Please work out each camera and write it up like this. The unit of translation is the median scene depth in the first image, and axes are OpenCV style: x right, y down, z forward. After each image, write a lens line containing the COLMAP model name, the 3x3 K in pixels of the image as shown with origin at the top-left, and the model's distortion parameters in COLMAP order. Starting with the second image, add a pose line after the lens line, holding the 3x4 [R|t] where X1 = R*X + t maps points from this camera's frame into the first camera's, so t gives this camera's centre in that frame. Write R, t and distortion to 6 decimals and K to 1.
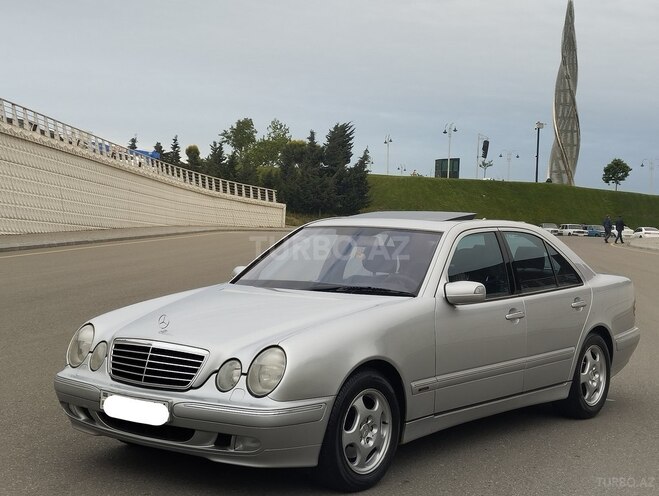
lens RADIAL K [[1108.3, 0, 329.5], [0, 1108.3, 248.0], [0, 0, 1]] dist [0.170929, -0.157442]
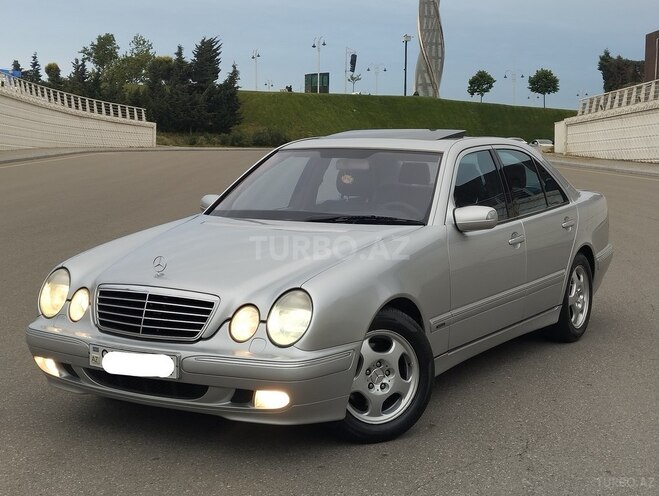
lens RADIAL K [[1108.3, 0, 329.5], [0, 1108.3, 248.0], [0, 0, 1]] dist [0.170929, -0.157442]
pose [[0.992959, -0.037029, 0.112525, -0.100831], [0.028542, 0.996690, 0.076119, -0.008436], [-0.114971, -0.072371, 0.990729, 0.103604]]
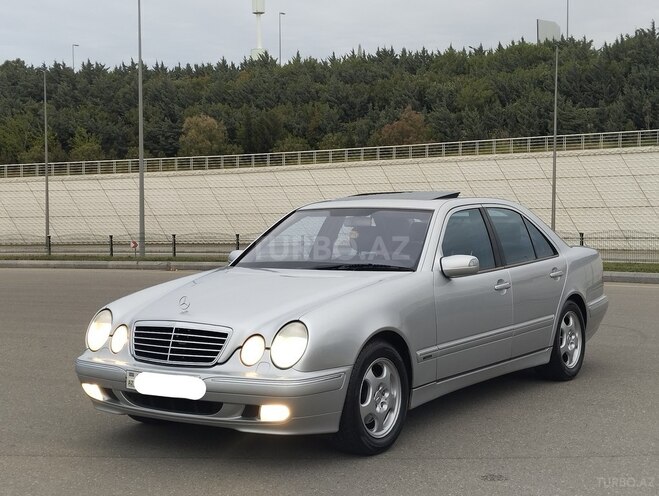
lens RADIAL K [[1108.3, 0, 329.5], [0, 1108.3, 248.0], [0, 0, 1]] dist [0.170929, -0.157442]
pose [[0.997389, -0.038988, 0.060794, -0.065360], [0.038422, 0.999207, 0.010459, 0.007501], [-0.061153, -0.008096, 0.998096, -0.050124]]
